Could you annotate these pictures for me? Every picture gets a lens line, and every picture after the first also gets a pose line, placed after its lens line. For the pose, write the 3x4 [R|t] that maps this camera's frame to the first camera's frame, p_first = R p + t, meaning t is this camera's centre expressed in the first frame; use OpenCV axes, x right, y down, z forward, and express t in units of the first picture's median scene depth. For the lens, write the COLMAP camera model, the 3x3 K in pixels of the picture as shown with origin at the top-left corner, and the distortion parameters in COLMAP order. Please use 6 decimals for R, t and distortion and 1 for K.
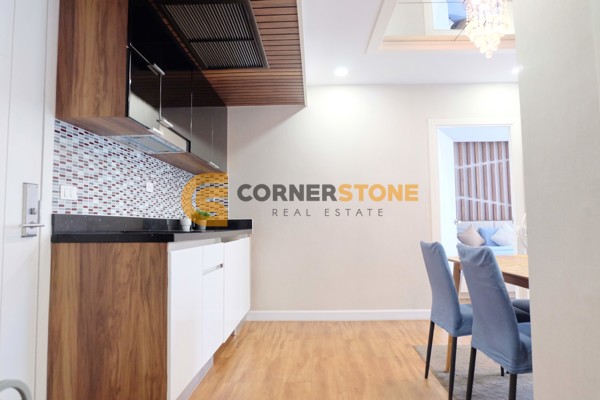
lens RADIAL K [[409.5, 0, 301.7], [0, 409.5, 197.2], [0, 0, 1]] dist [-0.058798, 0.059082]
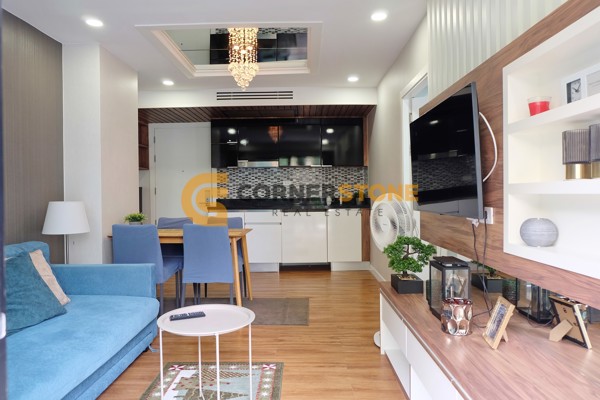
lens RADIAL K [[409.5, 0, 301.7], [0, 409.5, 197.2], [0, 0, 1]] dist [-0.058798, 0.059082]
pose [[0.014622, 0.016122, -0.999763, 2.197988], [0.079789, 0.996663, 0.017239, 0.020396], [0.996705, -0.080022, 0.013287, 1.351381]]
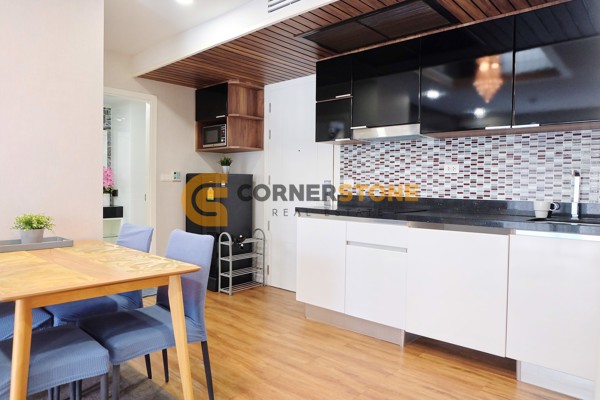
lens RADIAL K [[409.5, 0, 301.7], [0, 409.5, 197.2], [0, 0, 1]] dist [-0.058798, 0.059082]
pose [[-0.647029, 0.020262, -0.762196, 0.845772], [0.041323, 0.999110, -0.008519, 0.052112], [0.761344, -0.037008, -0.647290, 1.780805]]
